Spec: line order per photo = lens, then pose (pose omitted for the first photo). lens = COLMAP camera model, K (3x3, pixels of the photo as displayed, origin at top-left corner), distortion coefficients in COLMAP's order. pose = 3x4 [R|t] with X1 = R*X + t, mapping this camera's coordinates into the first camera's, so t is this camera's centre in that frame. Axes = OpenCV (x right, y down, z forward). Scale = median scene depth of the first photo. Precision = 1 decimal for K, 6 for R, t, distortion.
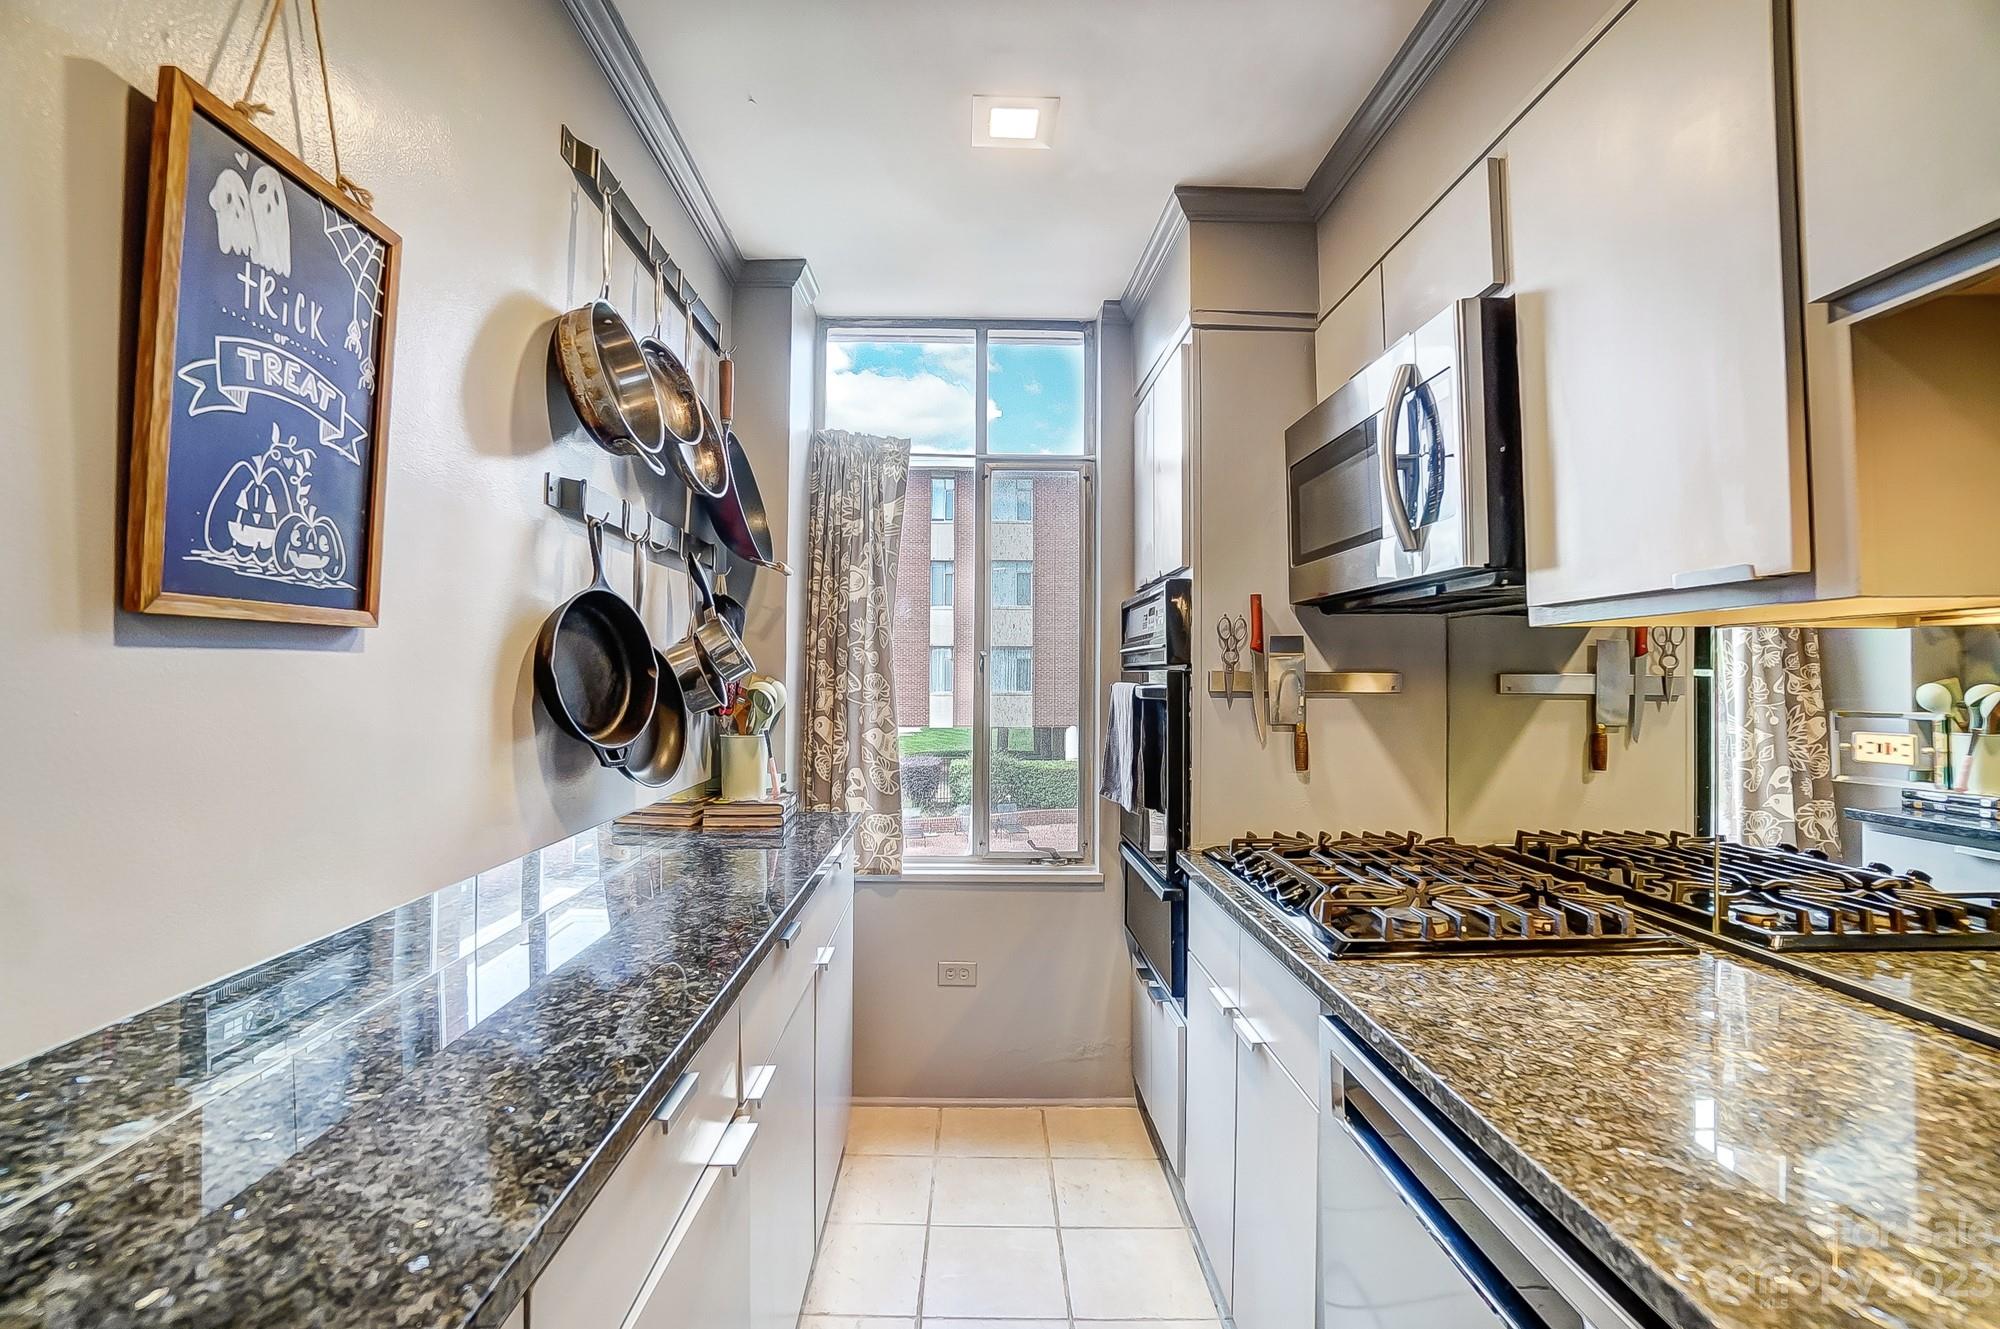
lens RADIAL K [[887.7, 0, 1003.7], [0, 887.7, 657.8], [0, 0, 1]] dist [-0.070397, 0.024131]
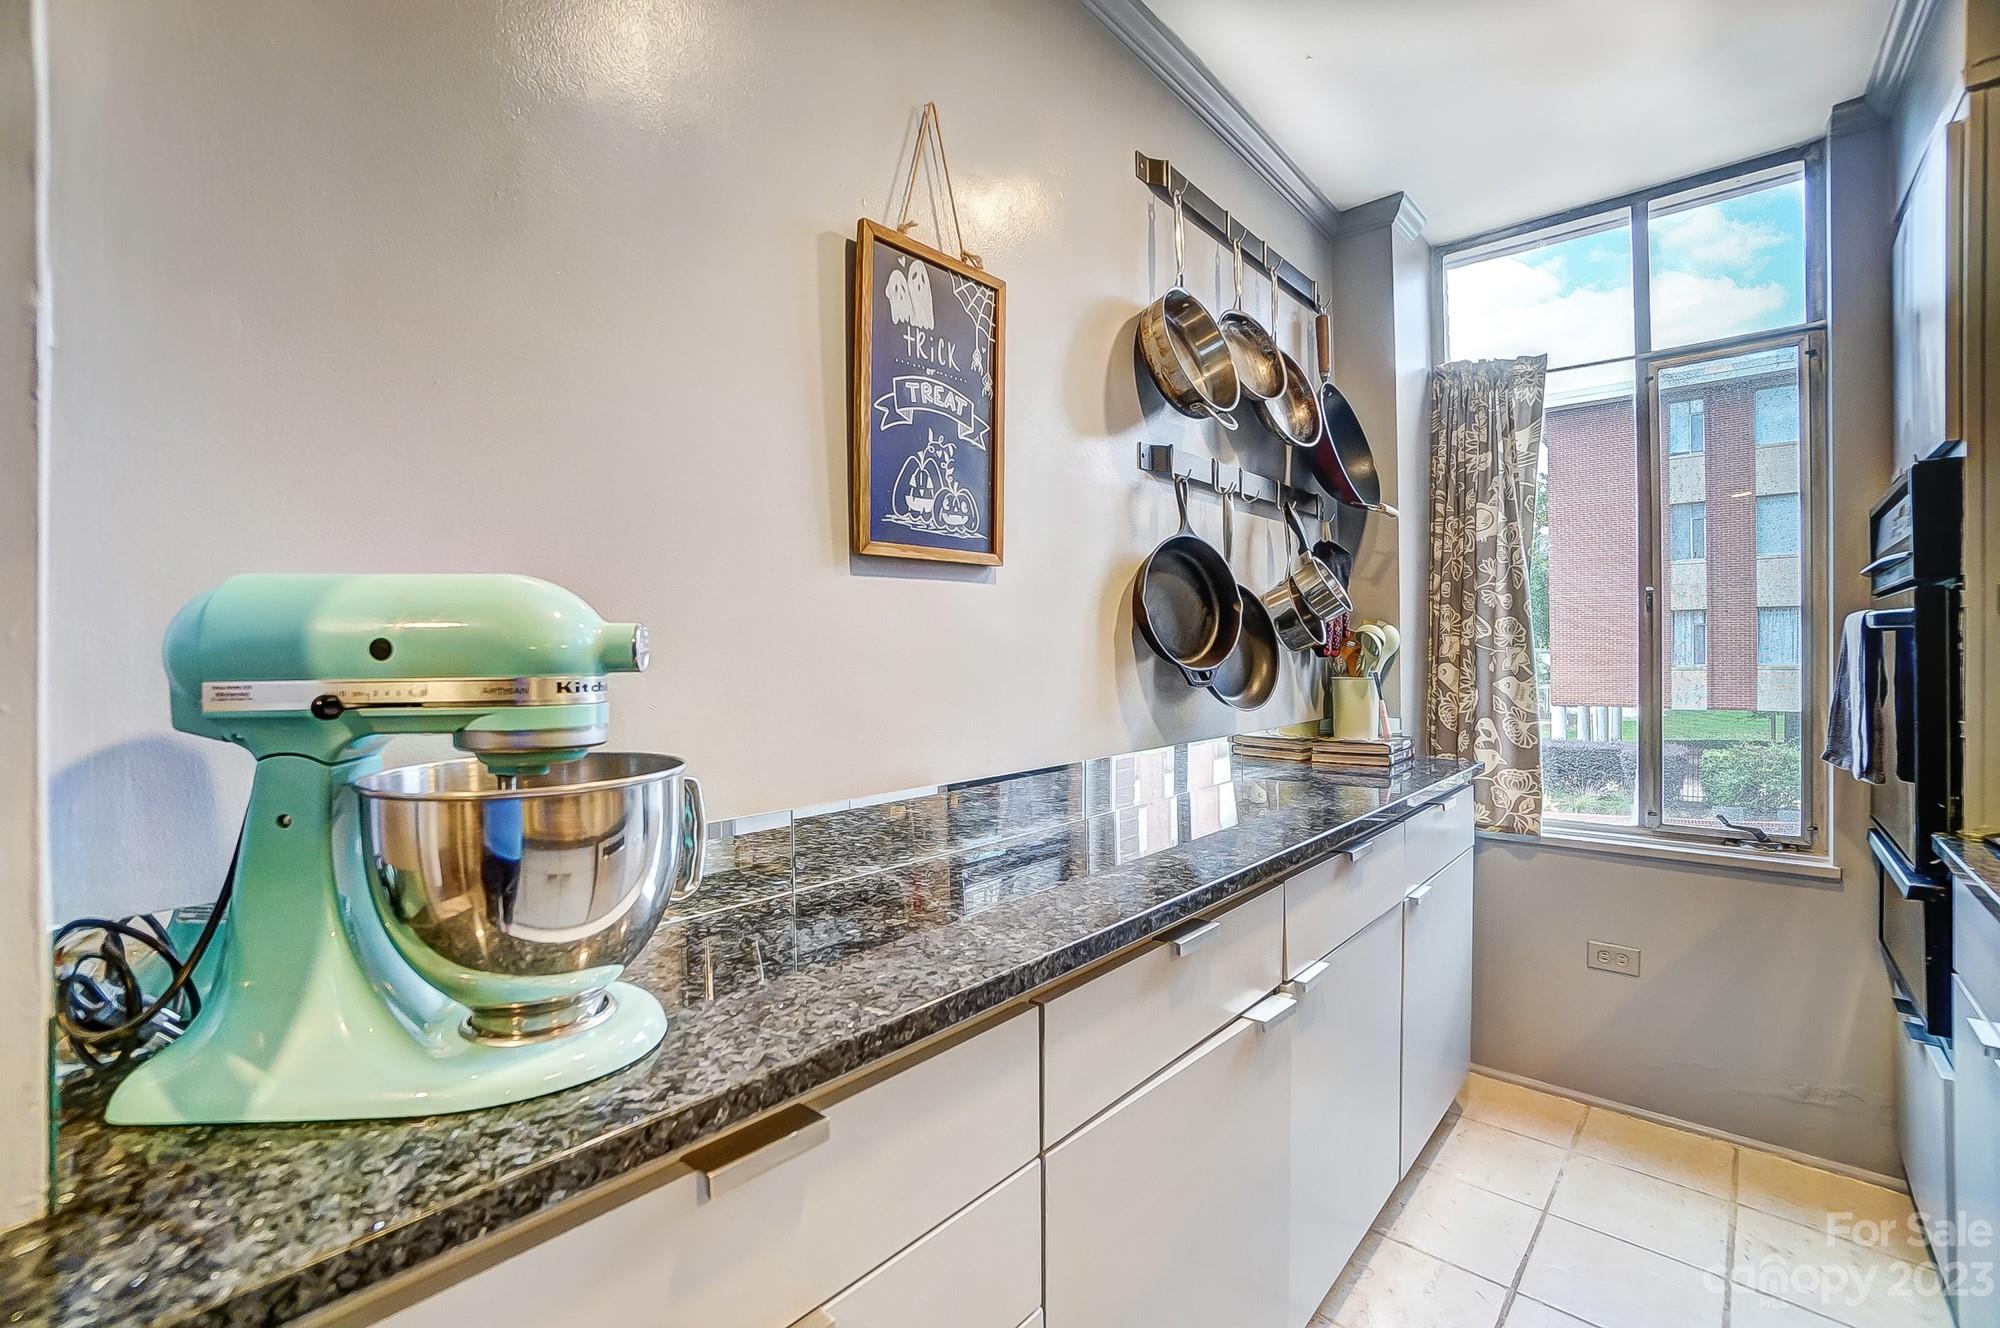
lens RADIAL K [[887.7, 0, 1003.7], [0, 887.7, 657.3], [0, 0, 1]] dist [-0.070397, 0.024131]
pose [[0.736573, -0.013793, -0.676218, 0.127186], [0.031894, 0.999388, 0.014356, 0.048499], [0.675606, -0.032142, 0.736562, -0.032131]]
